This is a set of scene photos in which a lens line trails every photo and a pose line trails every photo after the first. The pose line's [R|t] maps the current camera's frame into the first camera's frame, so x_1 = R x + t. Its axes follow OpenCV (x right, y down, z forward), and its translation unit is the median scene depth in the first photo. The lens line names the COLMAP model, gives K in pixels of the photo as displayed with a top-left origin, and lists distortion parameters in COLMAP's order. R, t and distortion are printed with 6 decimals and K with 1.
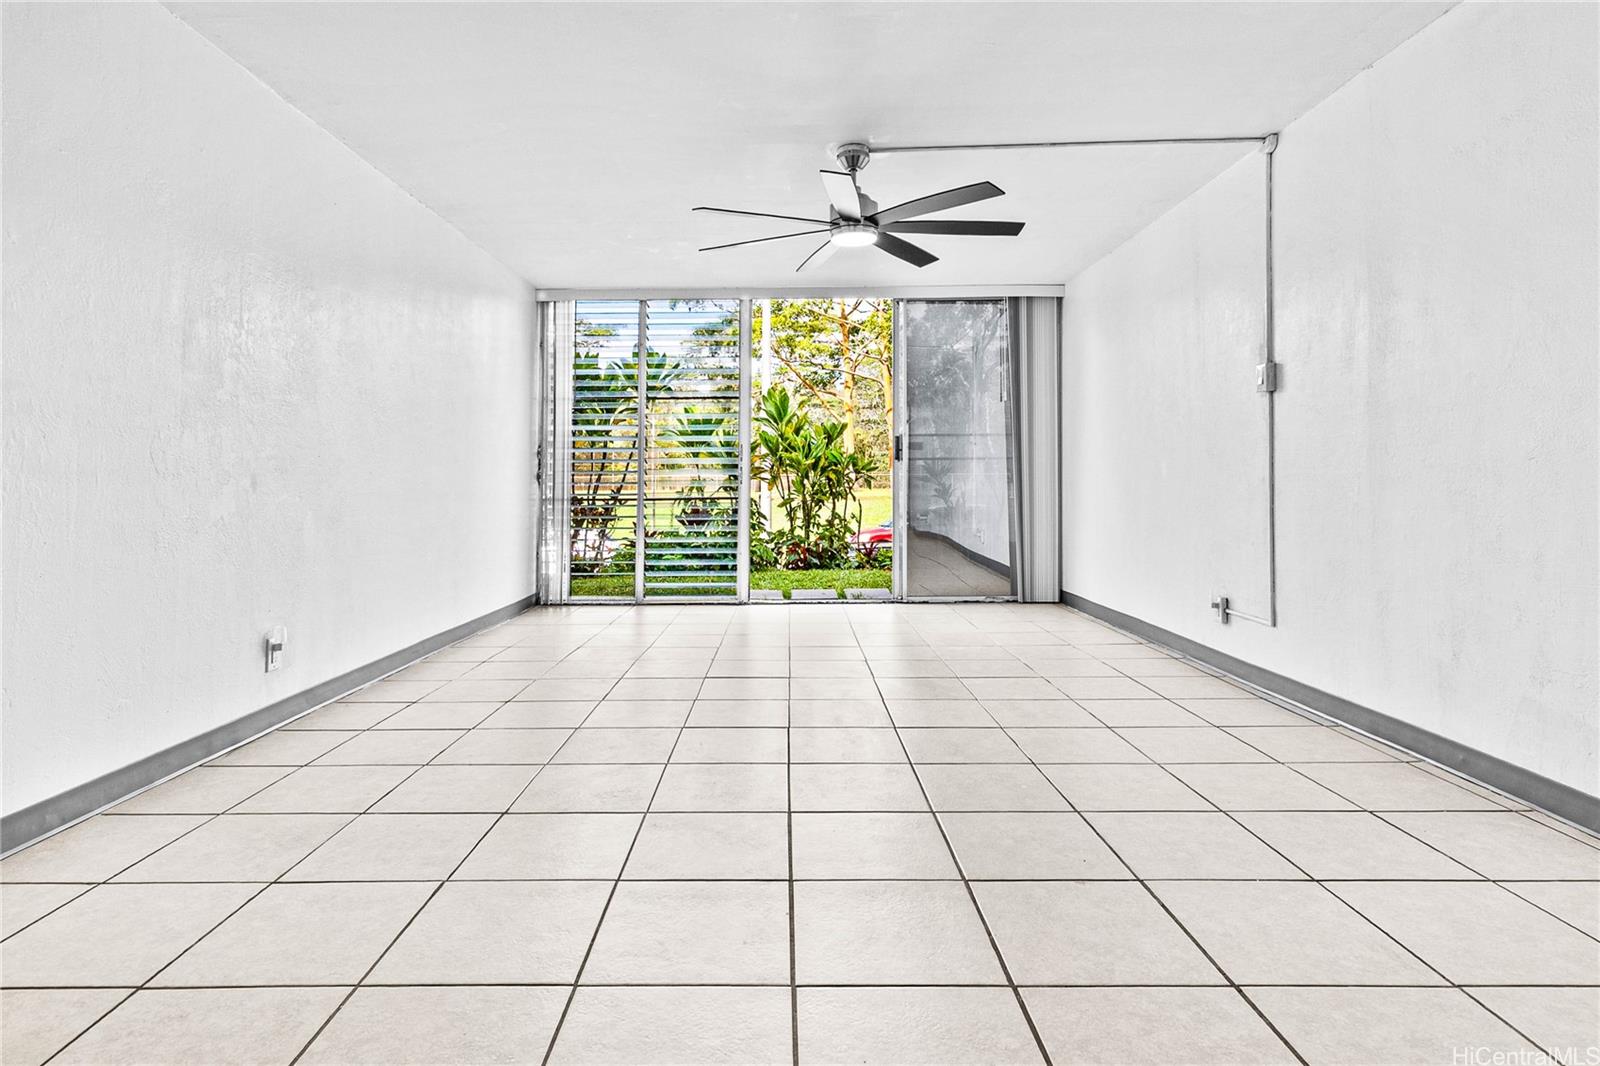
lens RADIAL K [[832.3, 0, 766.5], [0, 832.3, 466.2], [0, 0, 1]] dist [0.009890, -0.000187]
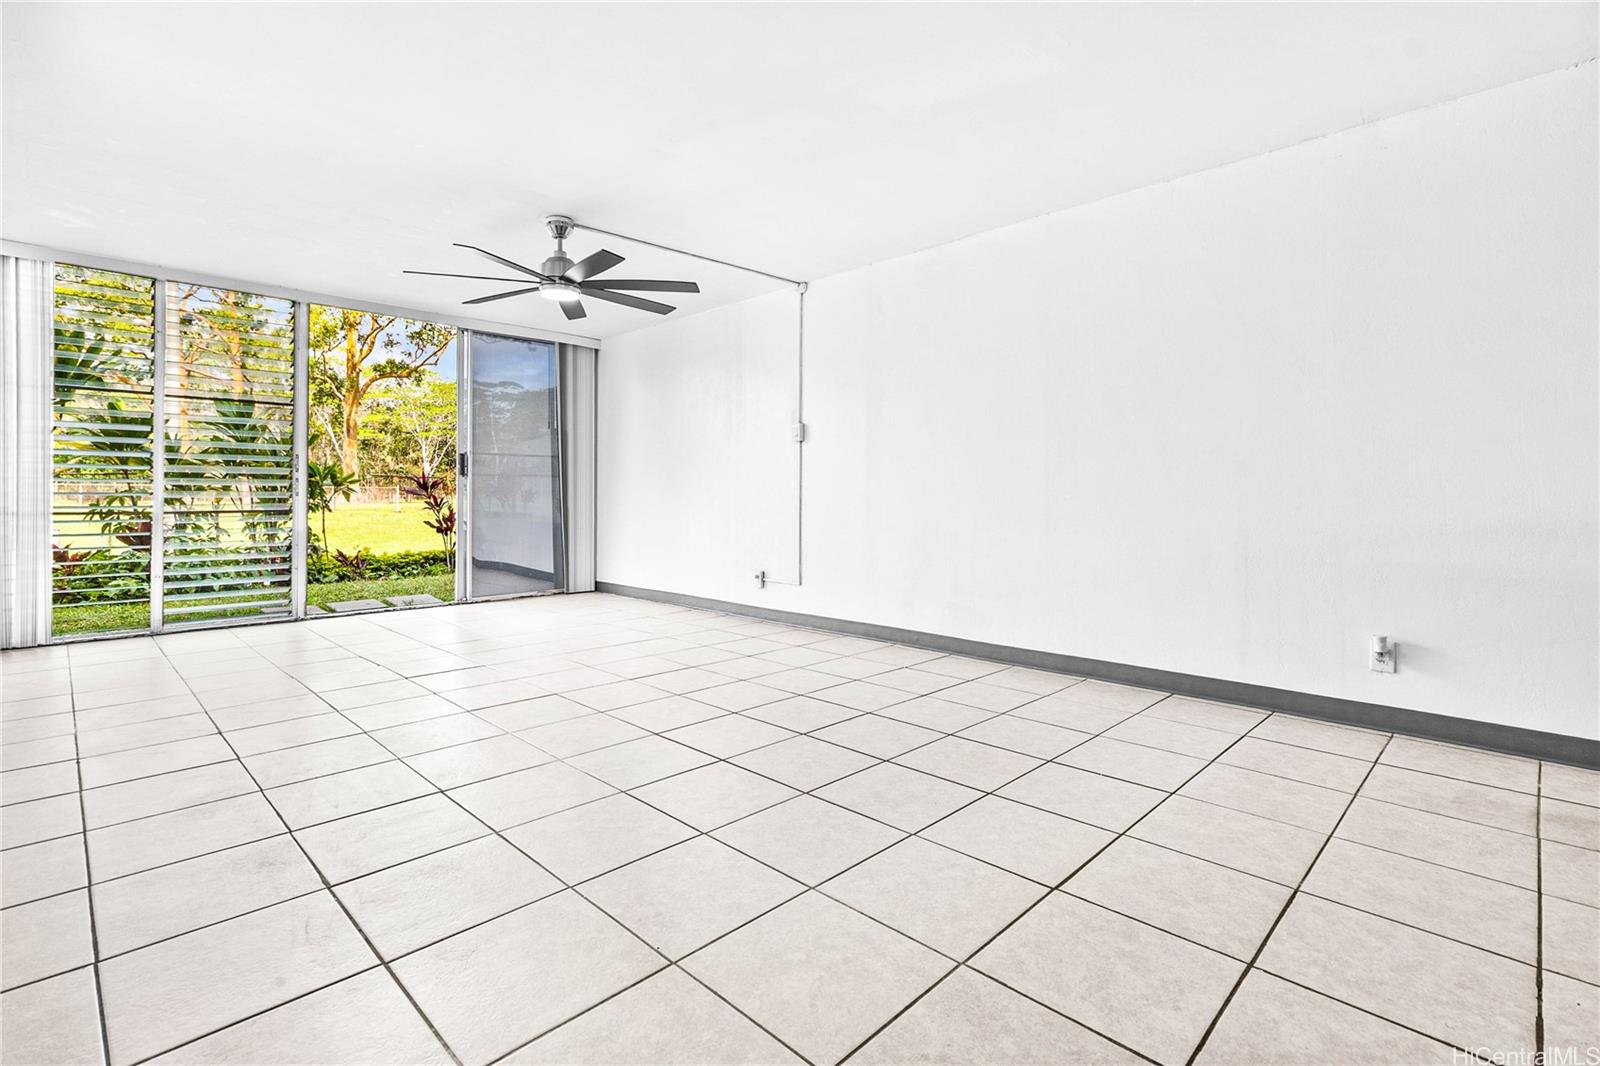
lens RADIAL K [[745.2, 0, 789.6], [0, 745.2, 499.2], [0, 0, 1]] dist [0.003507, -0.000659]
pose [[0.704475, 0.003393, 0.709721, -0.240879], [-0.020258, 0.999677, 0.015329, 0.000810], [-0.709439, -0.025176, 0.704317, -0.004554]]
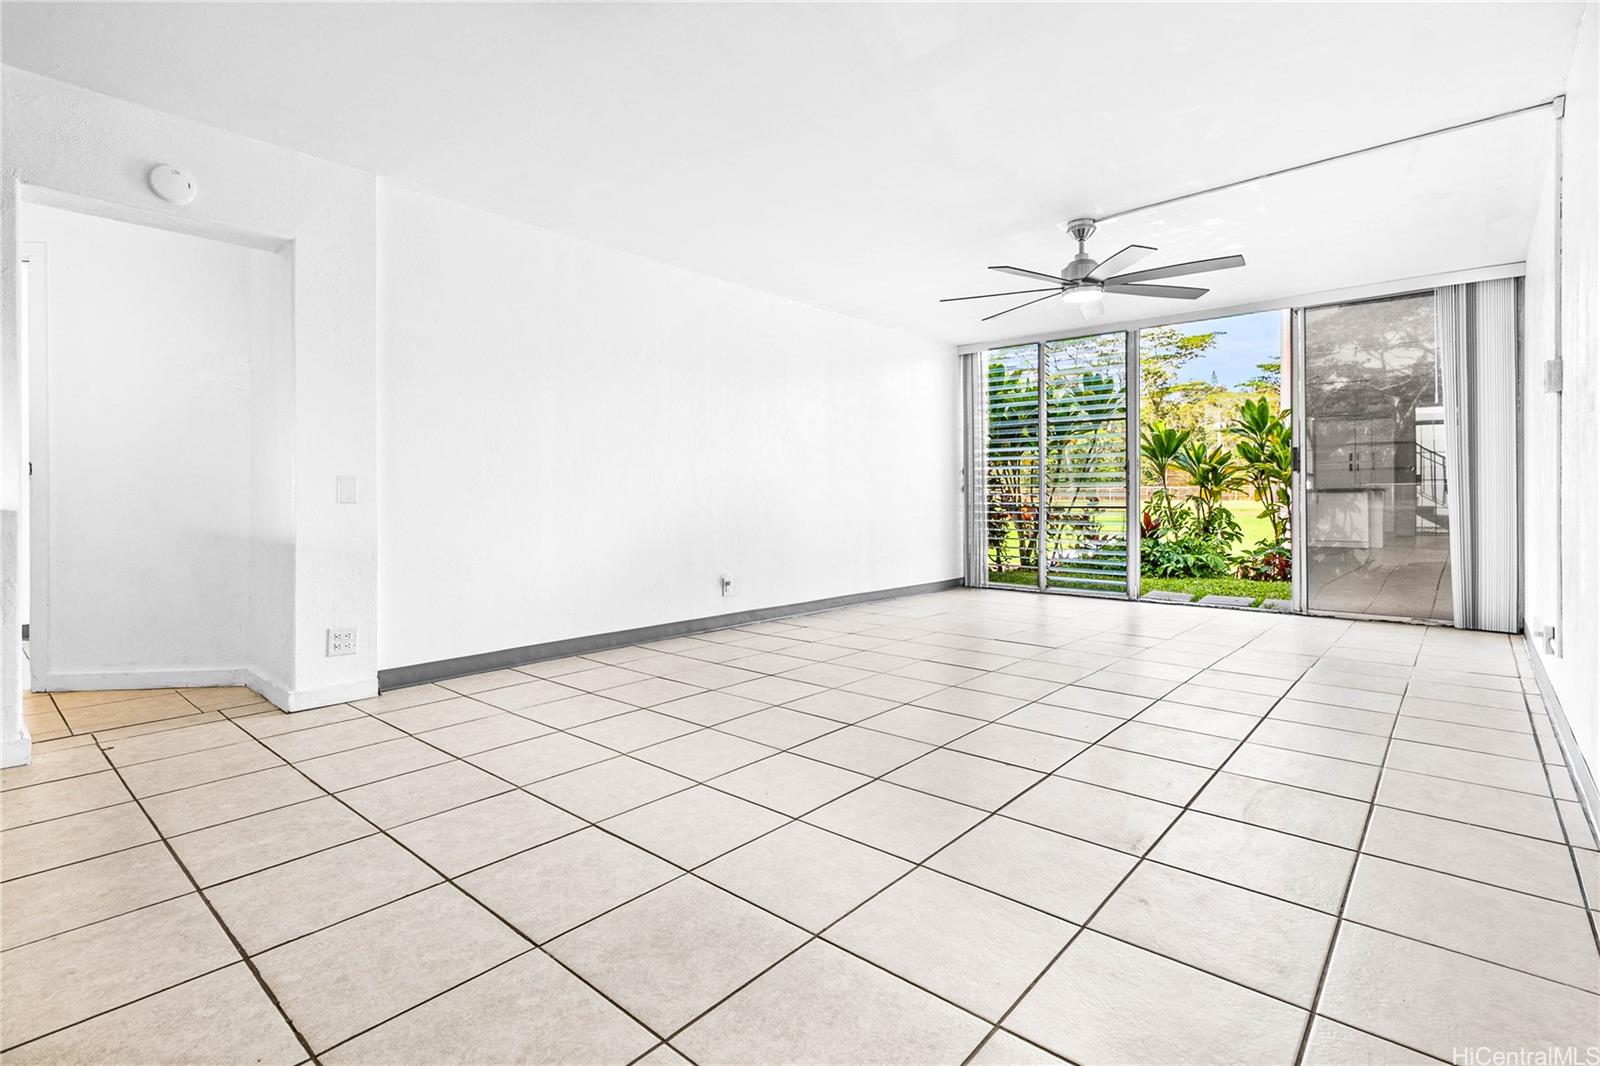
lens RADIAL K [[745.2, 0, 789.6], [0, 745.2, 499.2], [0, 0, 1]] dist [0.003507, -0.000659]
pose [[0.758560, 0.006942, -0.651566, 0.278858], [0.011973, 0.999626, 0.024590, -0.002991], [0.651493, -0.026454, 0.758193, -0.069110]]
